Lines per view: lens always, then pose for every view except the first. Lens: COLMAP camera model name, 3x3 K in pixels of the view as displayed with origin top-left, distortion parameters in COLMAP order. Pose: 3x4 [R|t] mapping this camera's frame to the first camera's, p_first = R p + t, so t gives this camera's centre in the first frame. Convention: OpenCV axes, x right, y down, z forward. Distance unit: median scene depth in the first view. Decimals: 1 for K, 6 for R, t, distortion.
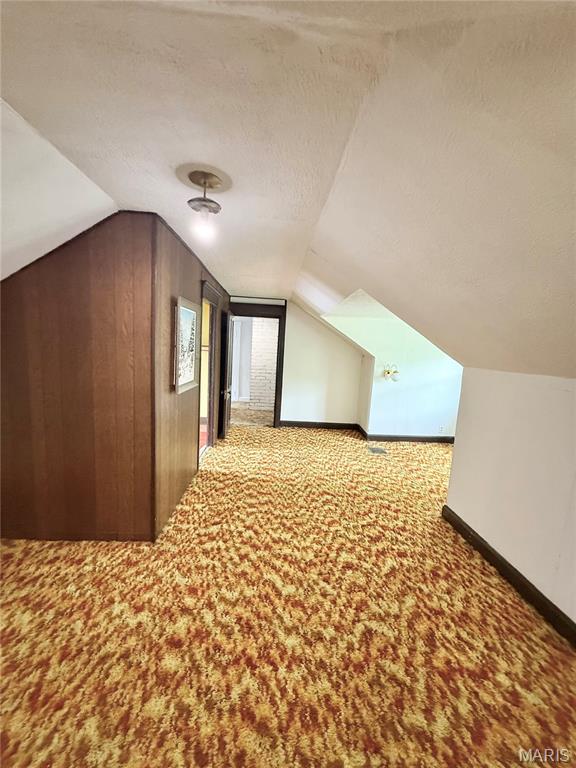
lens RADIAL K [[306.4, 0, 287.6], [0, 306.4, 383.9], [0, 0, 1]] dist [0.000694, -0.000082]
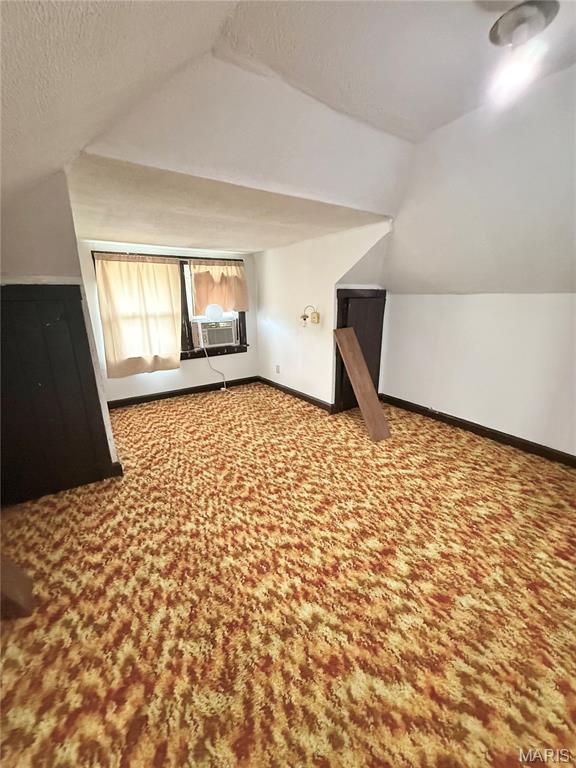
lens RADIAL K [[306.4, 0, 288.1], [0, 306.4, 383.4], [0, 0, 1]] dist [0.000694, -0.000082]
pose [[-0.853254, 0.099496, -0.511916, 0.386055], [-0.105841, 0.928161, 0.356812, -0.093185], [0.510642, 0.358633, -0.781427, 1.209496]]
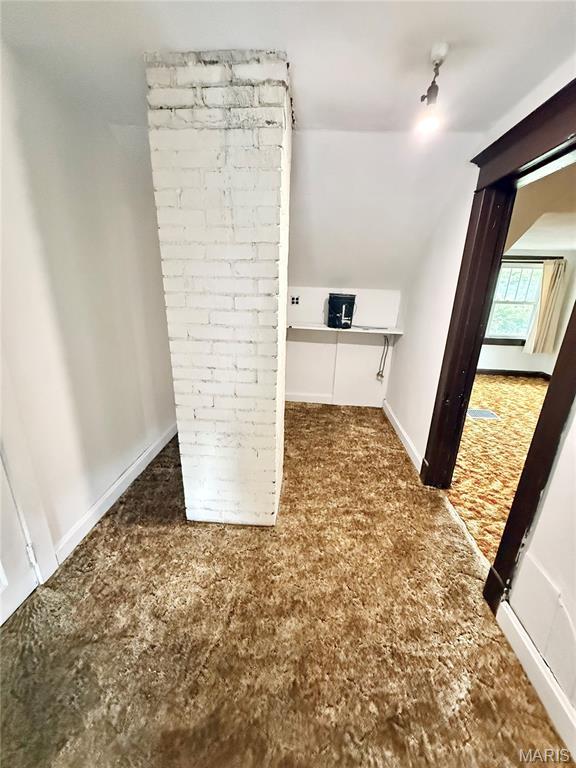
lens RADIAL K [[306.4, 0, 286.1], [0, 306.4, 381.3], [0, 0, 1]] dist [0.000694, -0.000082]
pose [[0.125438, -0.355647, 0.926165, -1.213076], [0.101463, 0.933242, 0.344623, -0.473227], [-0.986900, 0.050743, 0.153149, 3.437888]]
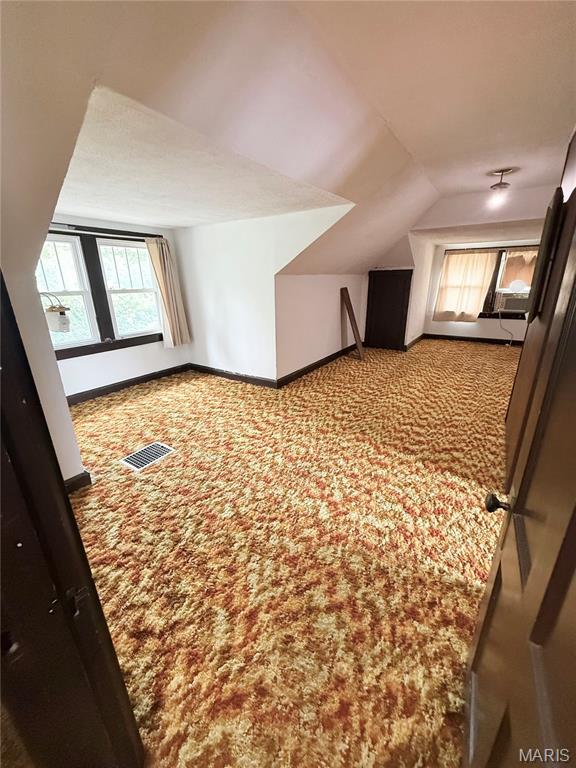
lens RADIAL K [[306.4, 0, 288.4], [0, 306.4, 382.2], [0, 0, 1]] dist [0.000694, -0.000082]
pose [[-0.806460, -0.229470, 0.544946, -0.439723], [0.042935, 0.896465, 0.441029, -0.318154], [-0.589728, 0.379069, -0.713111, 2.980069]]
